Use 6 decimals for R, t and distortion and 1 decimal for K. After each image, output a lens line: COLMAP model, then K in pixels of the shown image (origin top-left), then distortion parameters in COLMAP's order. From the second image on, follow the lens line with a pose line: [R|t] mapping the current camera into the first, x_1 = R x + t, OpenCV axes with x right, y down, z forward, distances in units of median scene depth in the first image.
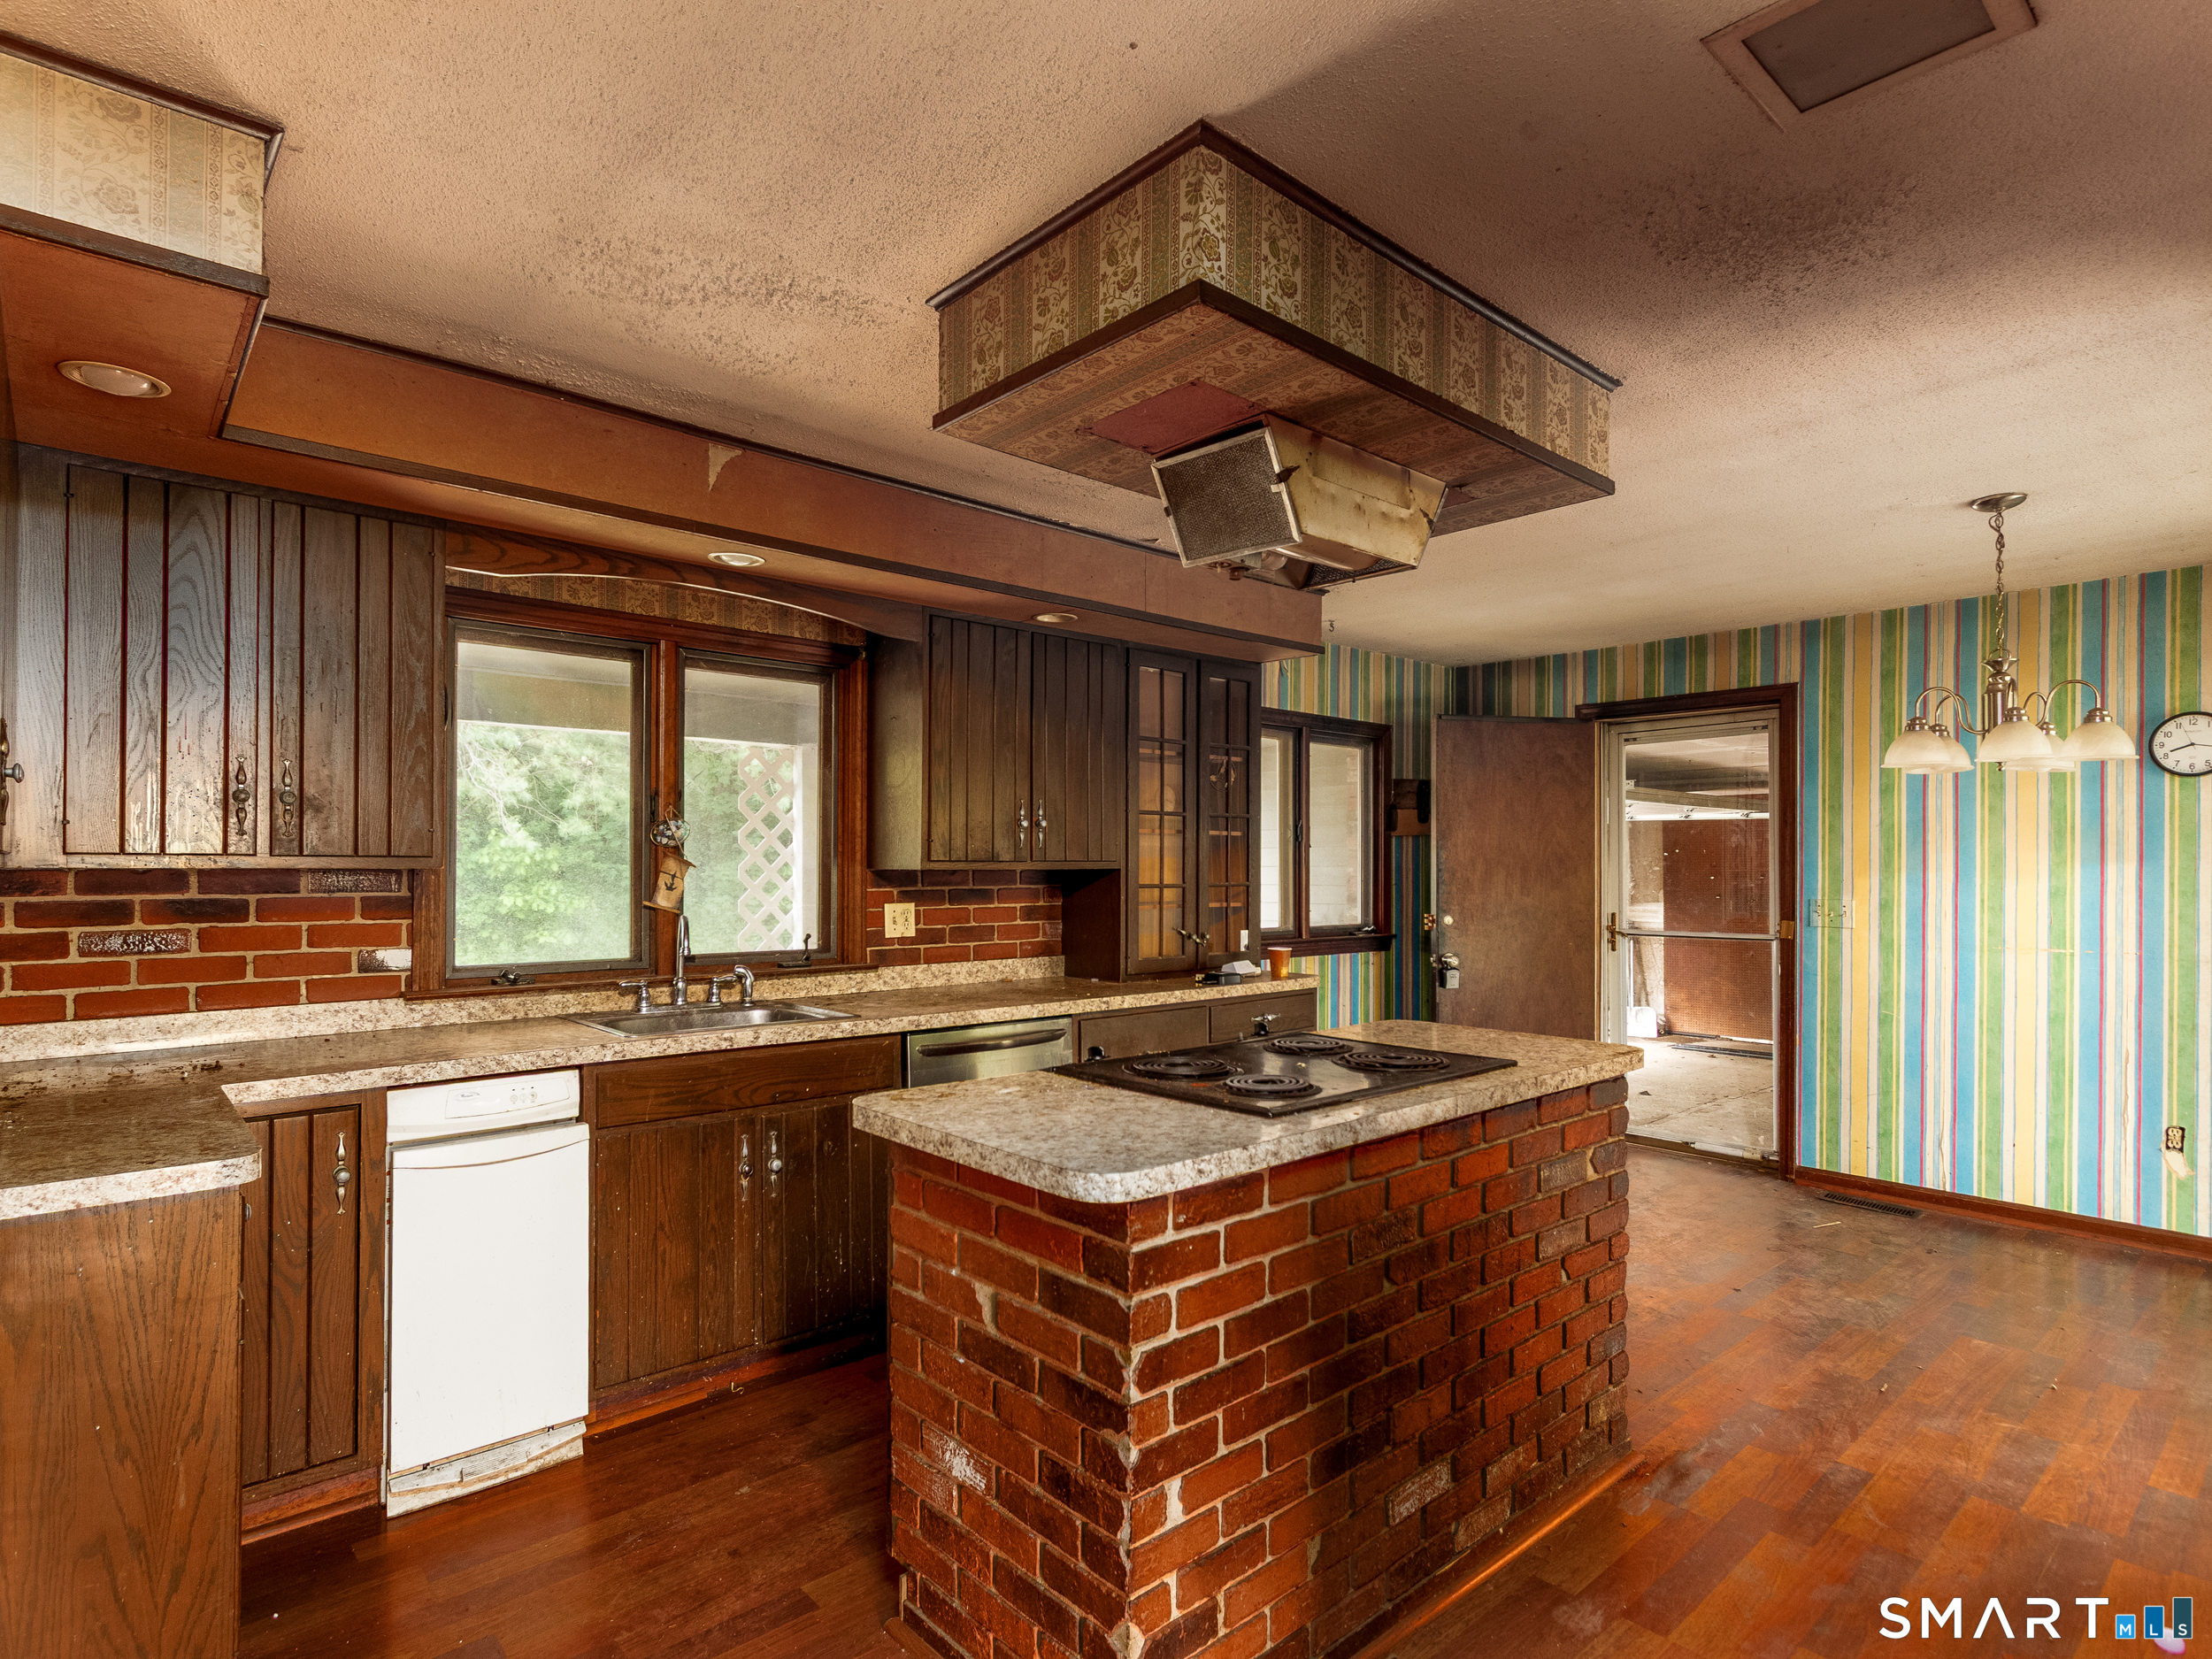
lens RADIAL K [[1147.9, 0, 1084.6], [0, 1147.9, 846.7], [0, 0, 1]] dist [0.010270, -0.000586]
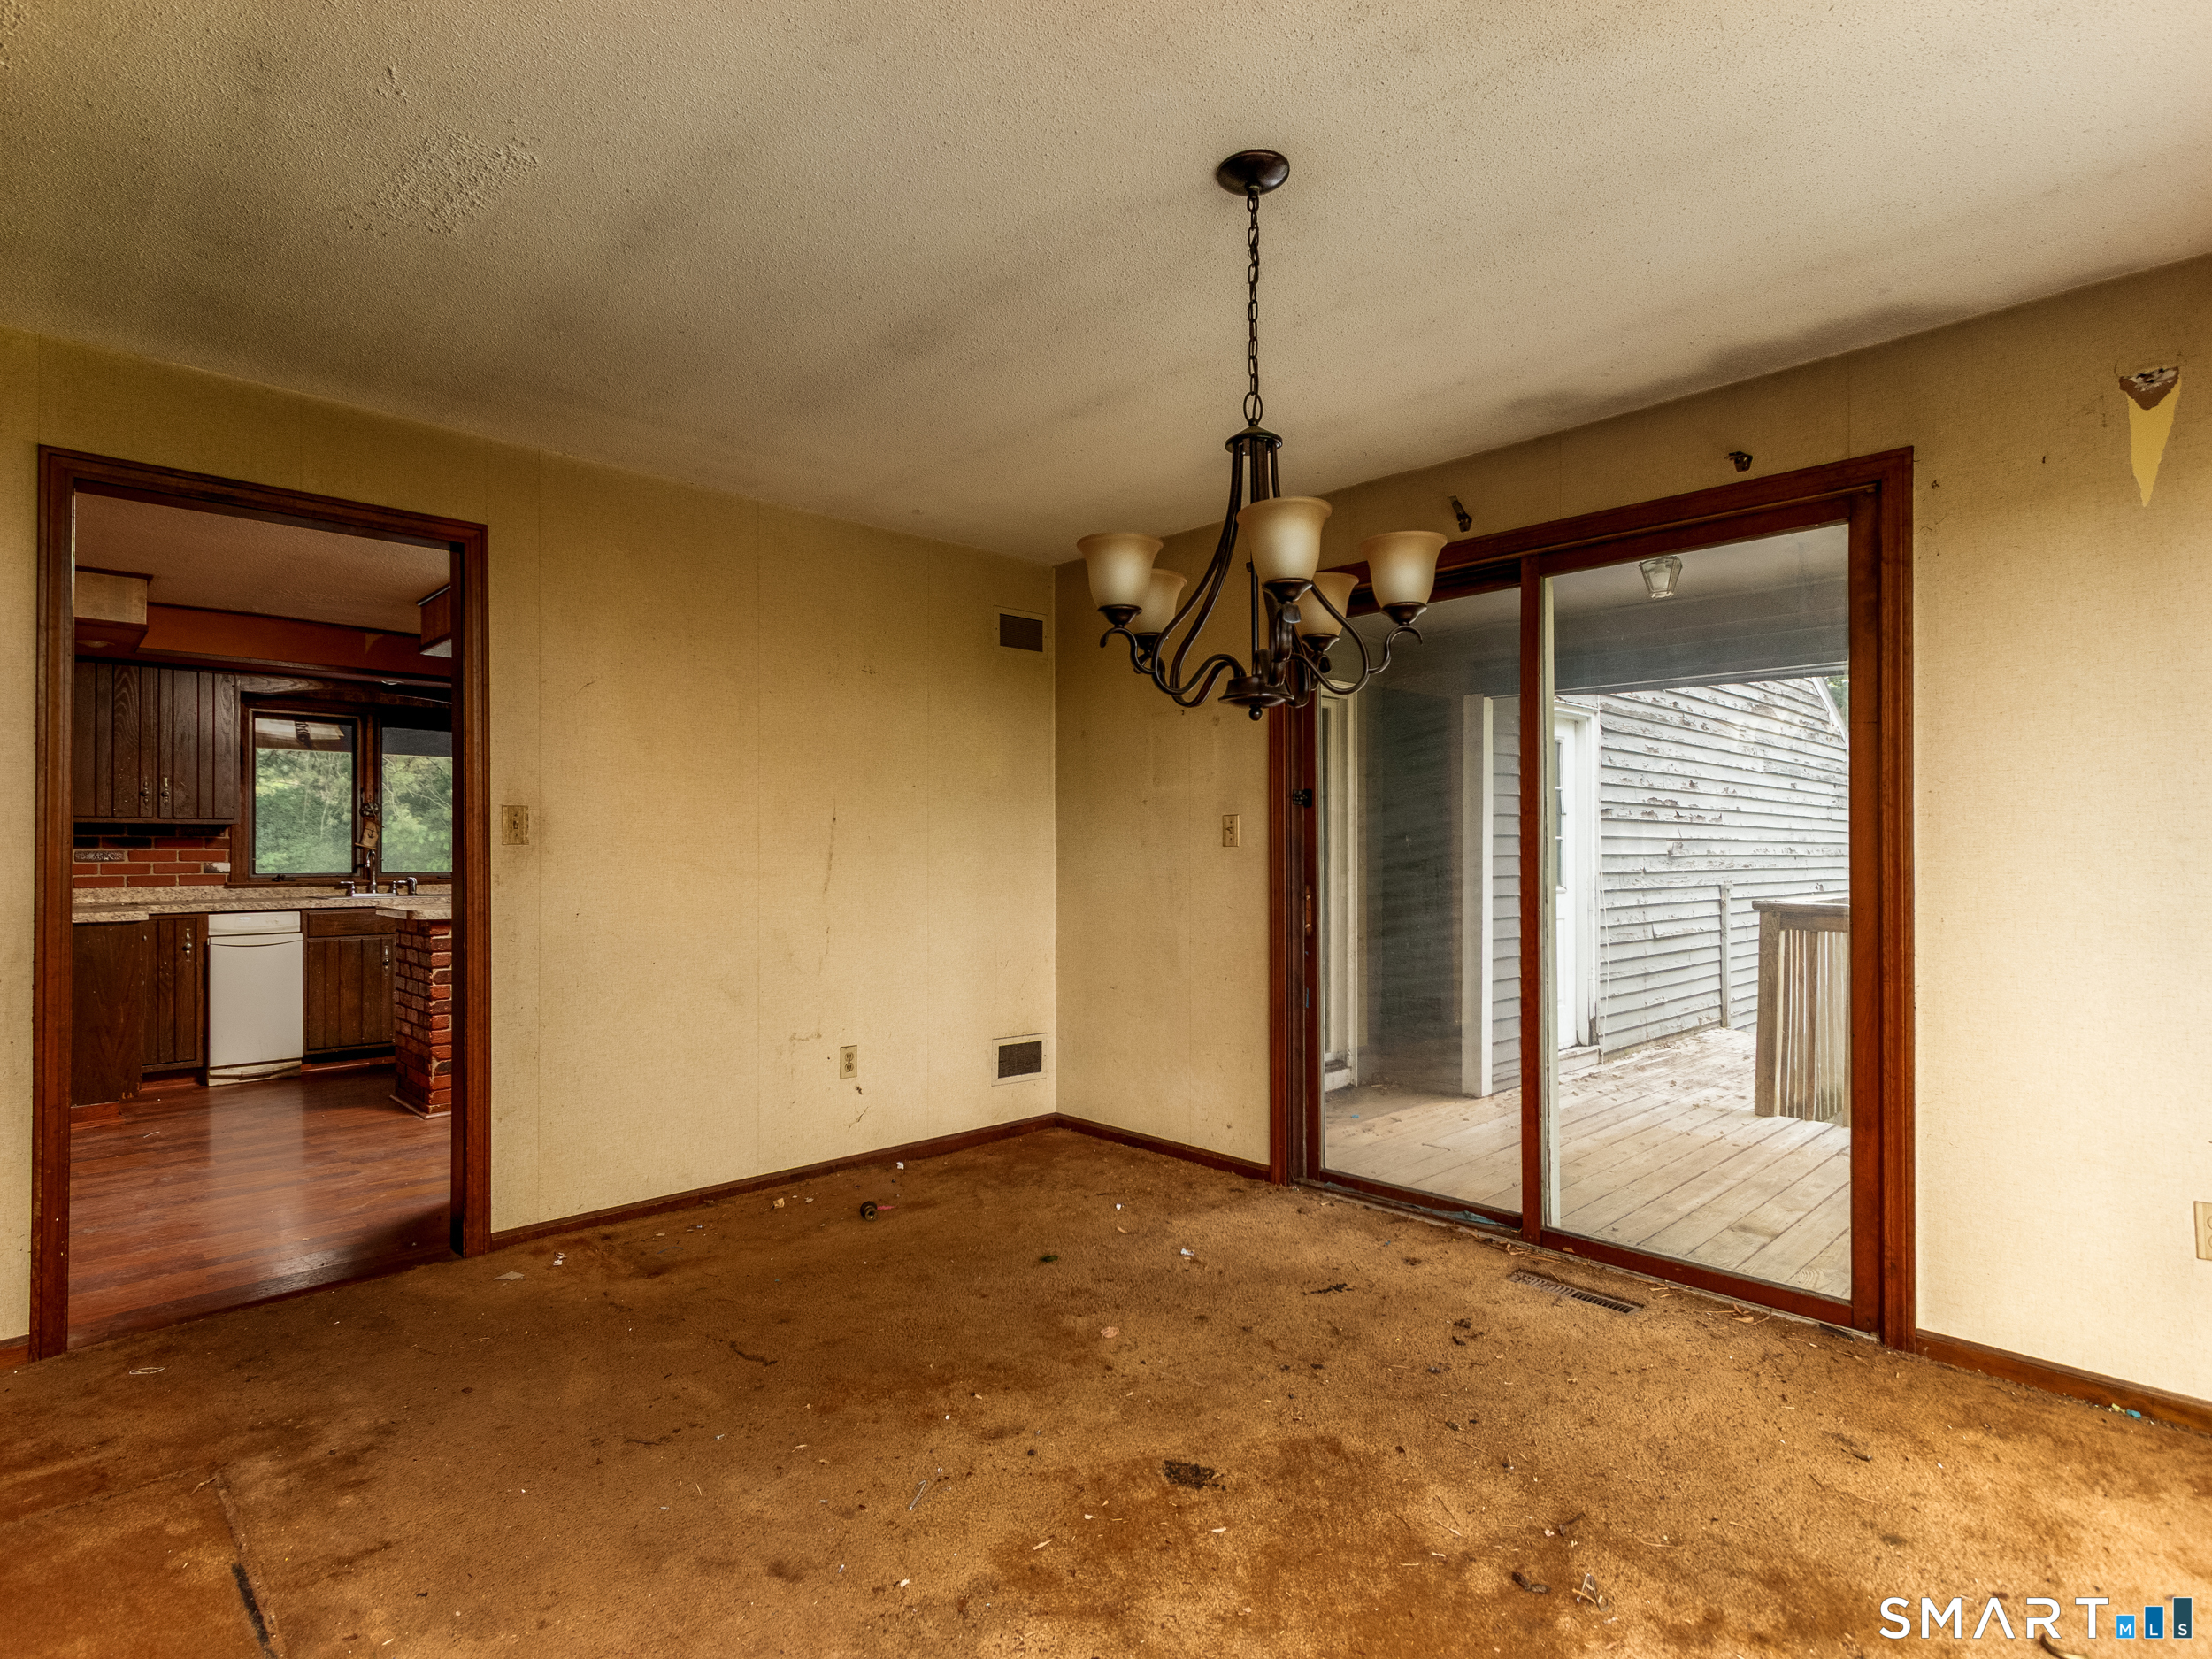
lens RADIAL K [[1147.9, 0, 1106.2], [0, 1147.9, 841.3], [0, 0, 1]] dist [0.010270, -0.000586]
pose [[0.999125, -0.001521, 0.041788, 1.053042], [0.001303, 0.999985, 0.005232, 0.041709], [-0.041796, -0.005173, 0.999113, -1.343949]]
